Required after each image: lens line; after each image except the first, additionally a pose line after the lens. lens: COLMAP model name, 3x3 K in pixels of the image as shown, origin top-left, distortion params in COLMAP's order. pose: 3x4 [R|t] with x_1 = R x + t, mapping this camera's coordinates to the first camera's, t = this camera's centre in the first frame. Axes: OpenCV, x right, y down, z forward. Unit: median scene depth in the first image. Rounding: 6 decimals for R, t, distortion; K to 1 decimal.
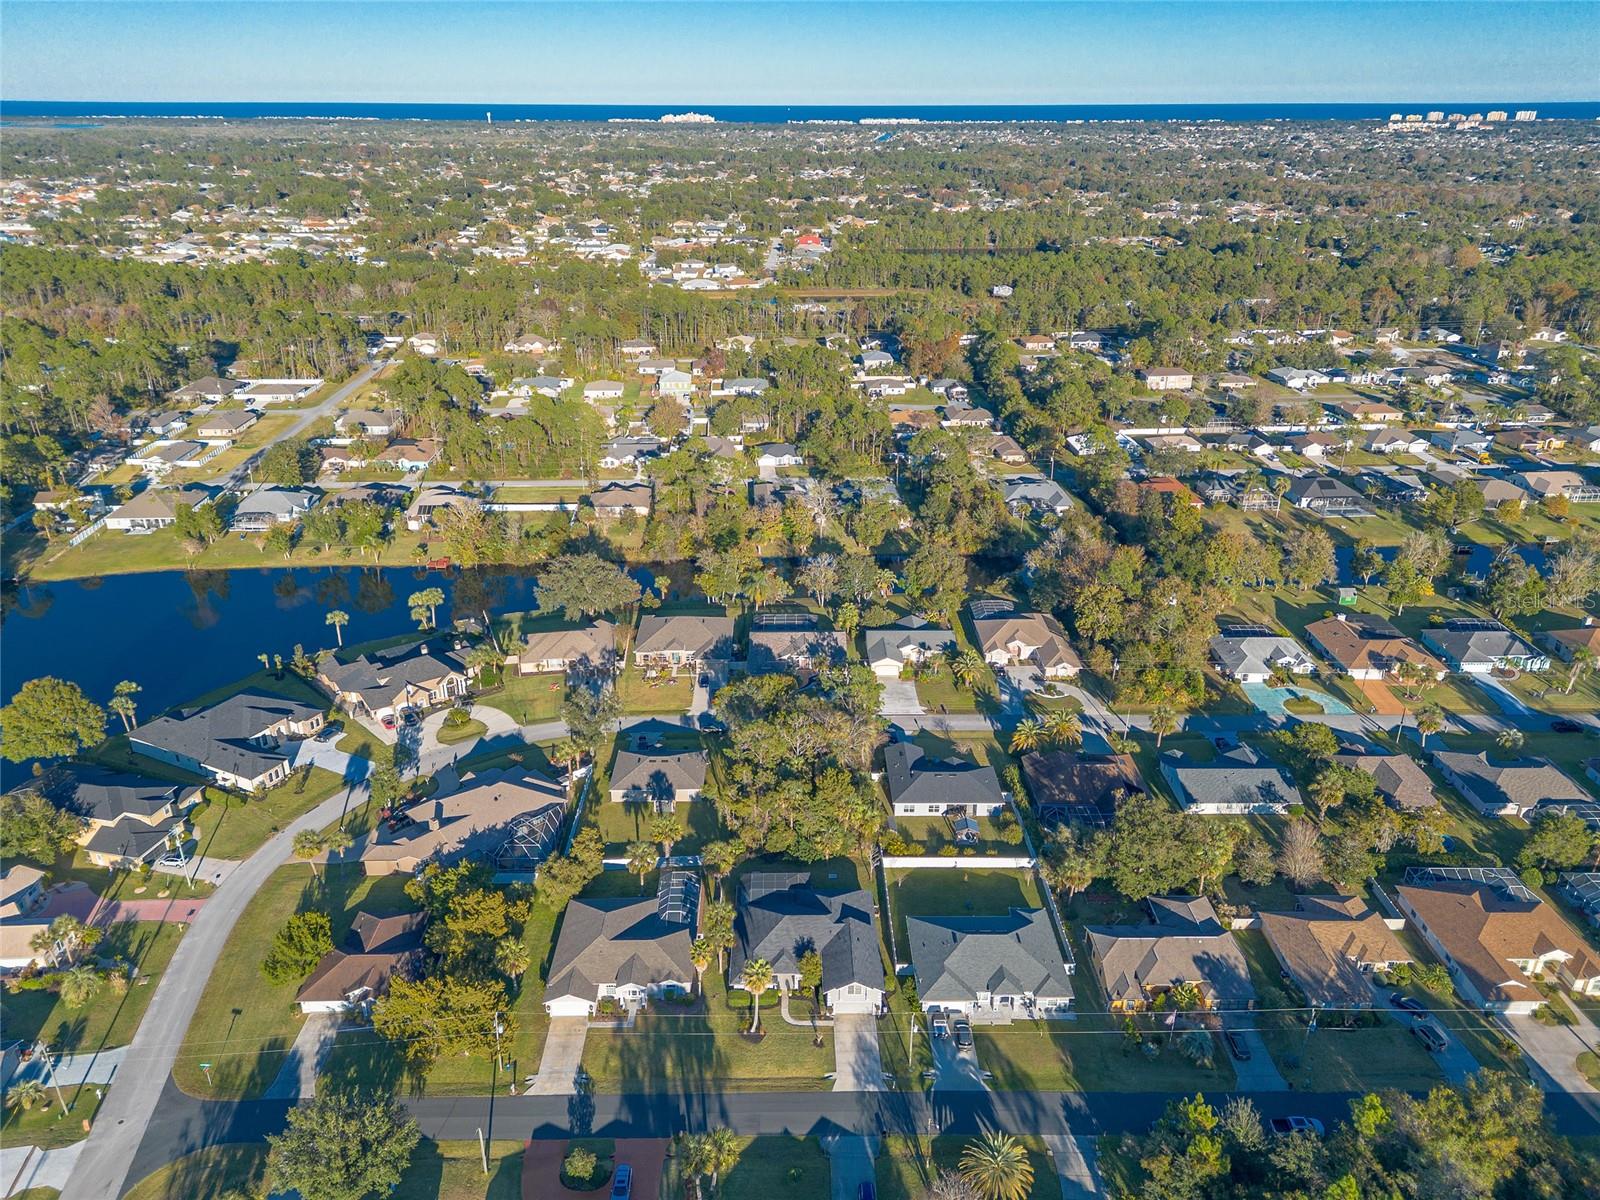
lens RADIAL K [[1126.5, 0, 800.0], [0, 1126.5, 600.0], [0, 0, 1]] dist [0.096424, -0.109711]
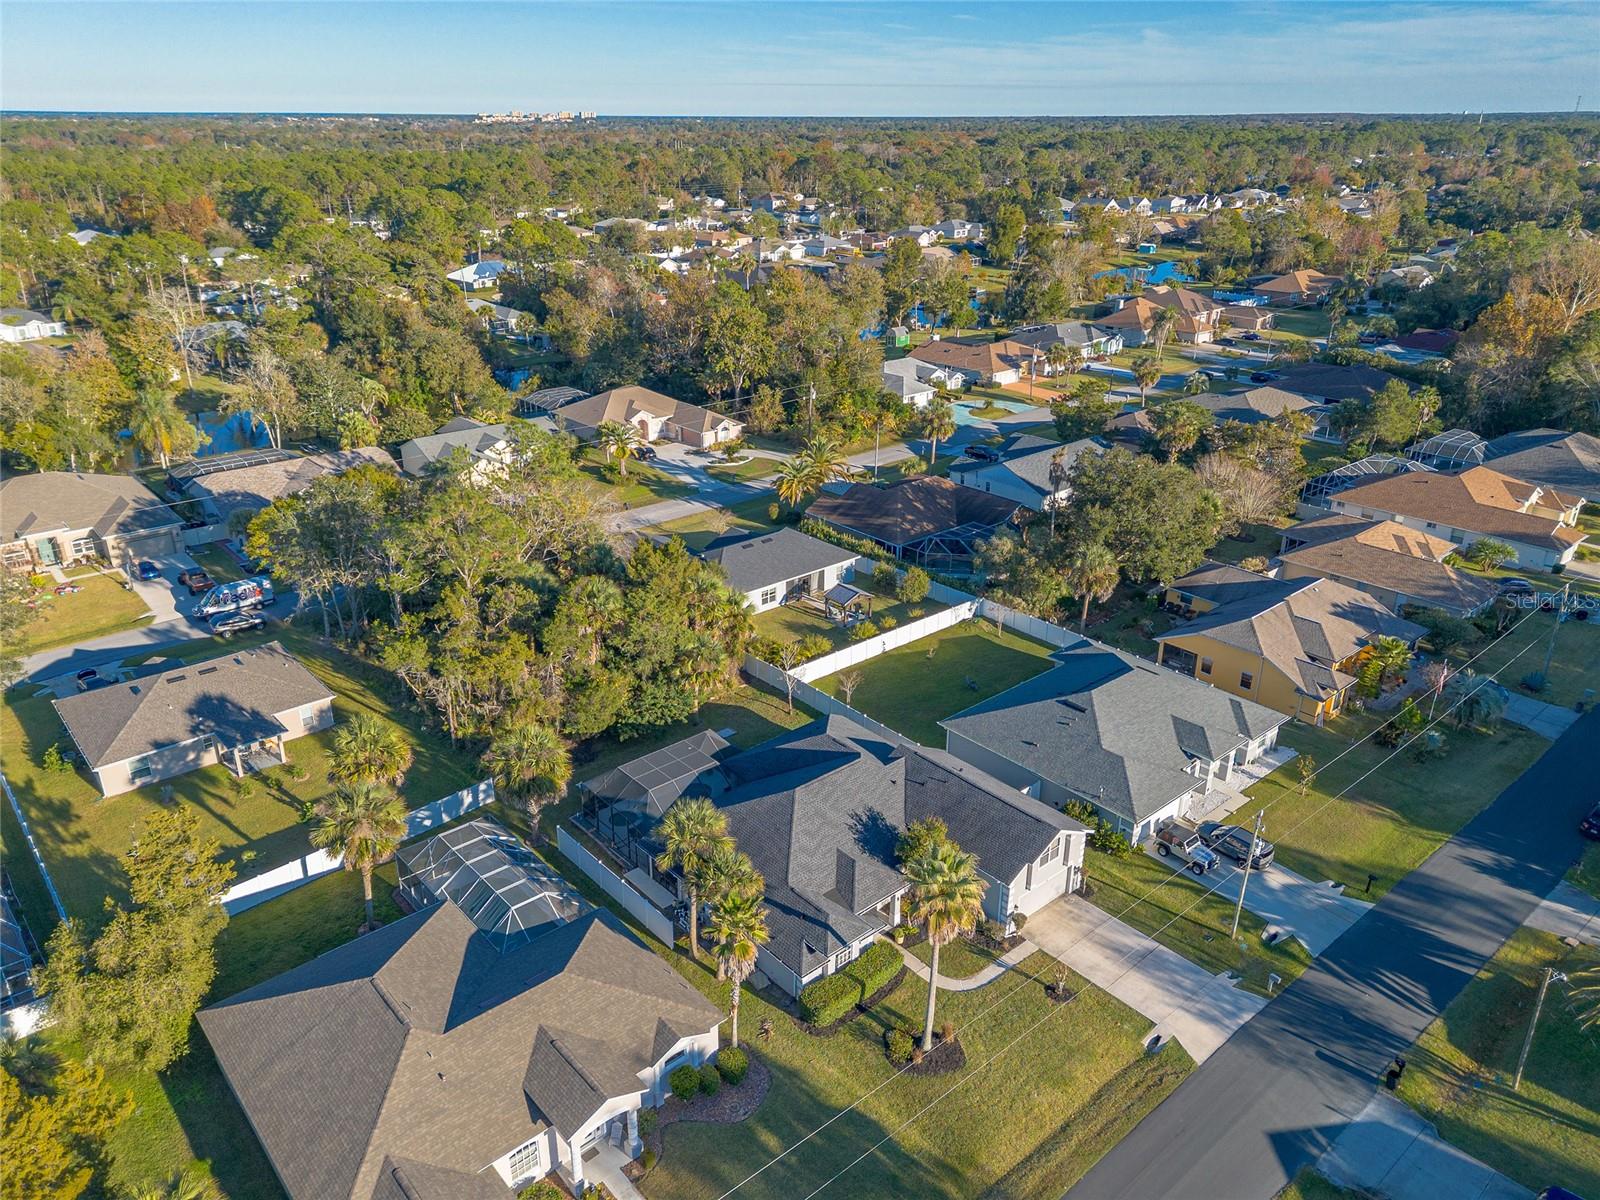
lens RADIAL K [[1126.5, 0, 800.0], [0, 1126.5, 600.0], [0, 0, 1]] dist [0.096424, -0.109711]
pose [[0.761299, -0.254057, 0.596555, -0.221989], [0.258872, 0.962627, 0.079596, 0.155251], [-0.594482, 0.093835, 0.798615, 0.576427]]
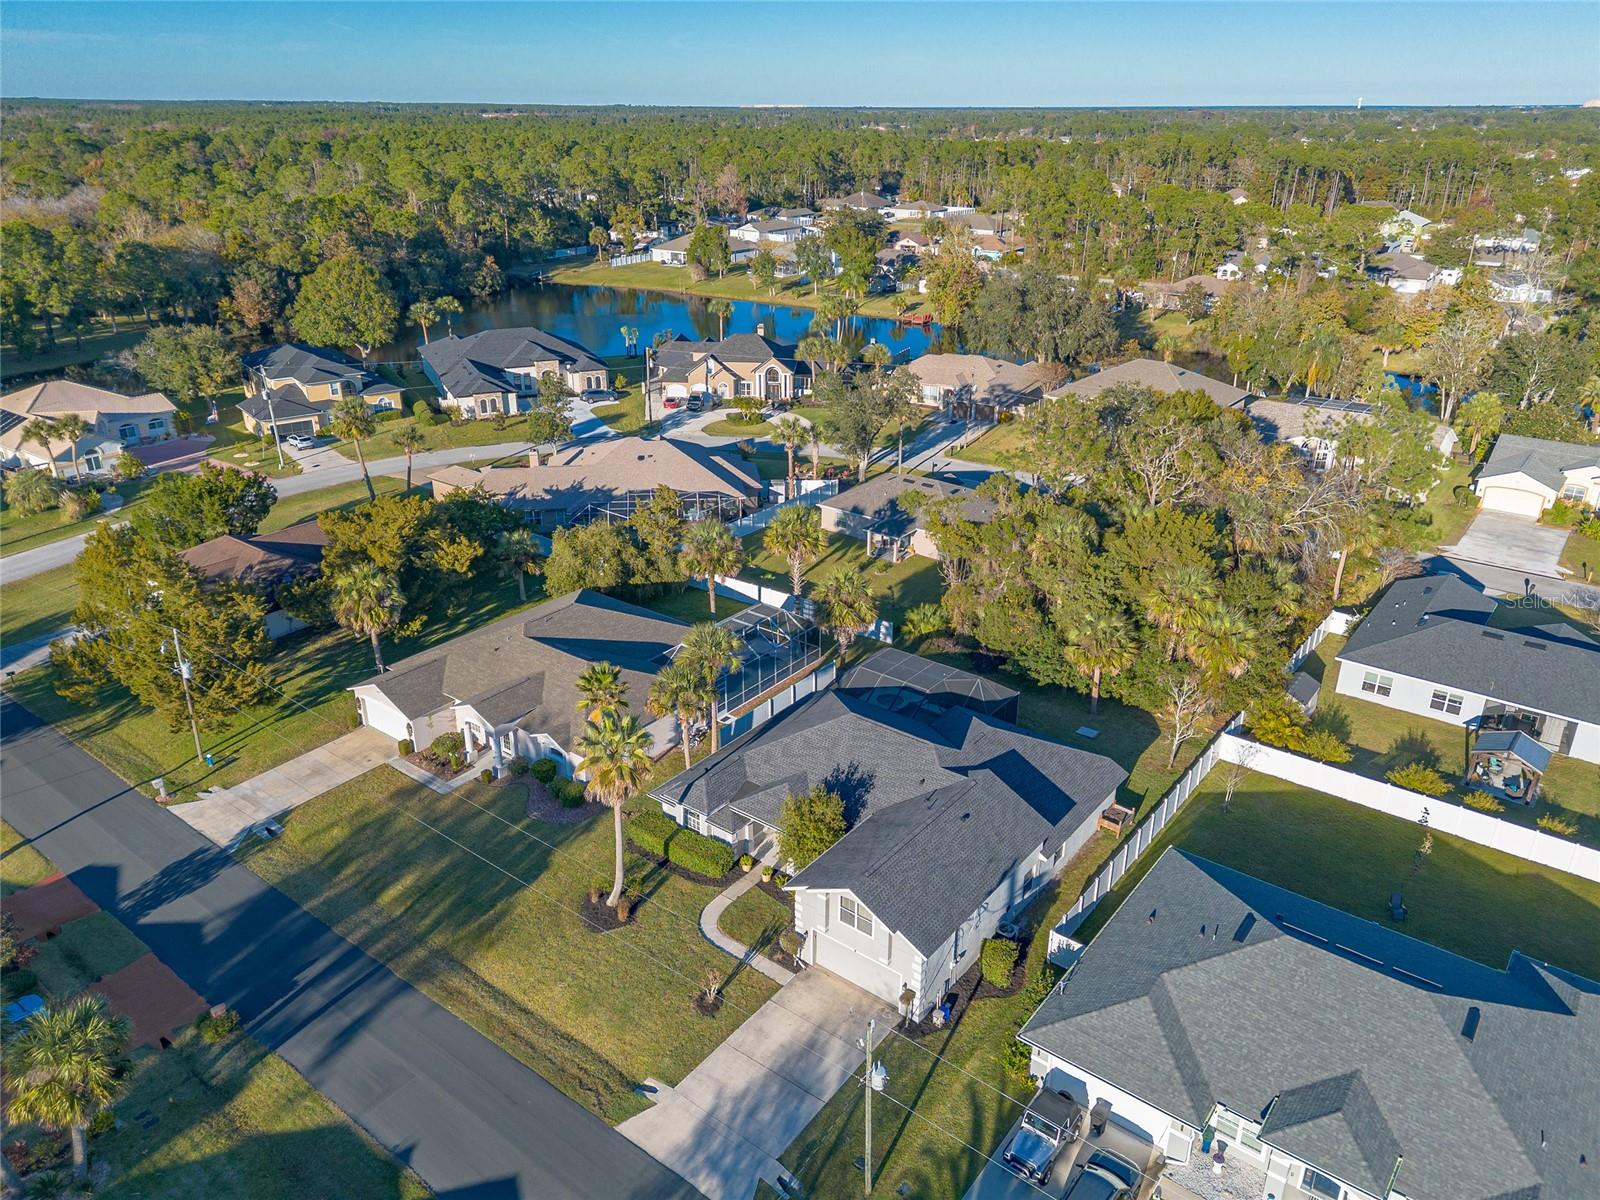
lens RADIAL K [[1135.1, 0, 800.0], [0, 1135.1, 600.0], [0, 0, 1]] dist [0.100191, -0.109496]
pose [[0.783205, 0.248545, -0.569927, 0.174120], [-0.252515, 0.964780, 0.073729, 0.189360], [0.568178, 0.086171, 0.818381, 0.577799]]
